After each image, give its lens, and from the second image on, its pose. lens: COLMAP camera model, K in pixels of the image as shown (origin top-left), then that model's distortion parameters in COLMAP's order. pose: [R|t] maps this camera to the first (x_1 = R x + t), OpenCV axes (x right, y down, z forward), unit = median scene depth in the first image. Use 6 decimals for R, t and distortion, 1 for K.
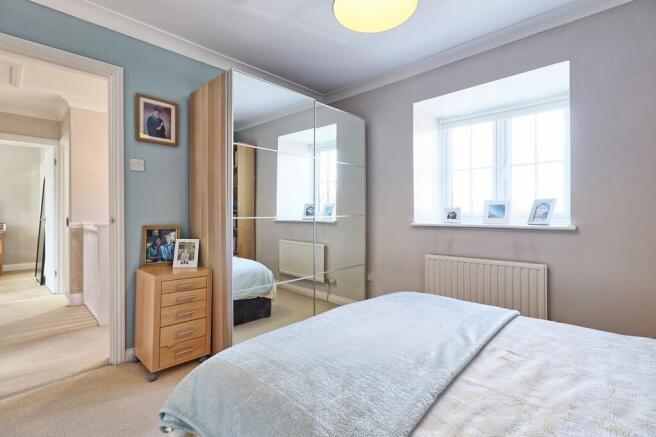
lens RADIAL K [[302.4, 0, 309.5], [0, 302.4, 213.9], [0, 0, 1]] dist [-0.001733, 0.001096]
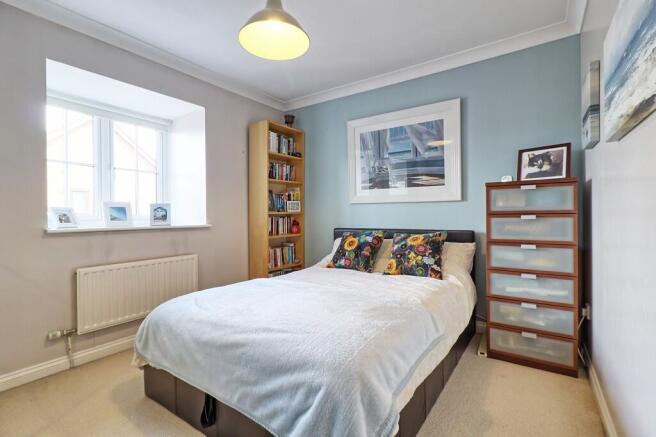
lens RADIAL K [[302.4, 0, 329.6], [0, 302.4, 217.6], [0, 0, 1]] dist [-0.001733, 0.001096]
pose [[-0.166846, -0.007495, 0.985955, -0.507871], [0.001600, 0.999968, 0.007872, -0.002105], [-0.985982, 0.002891, -0.166828, 0.521635]]
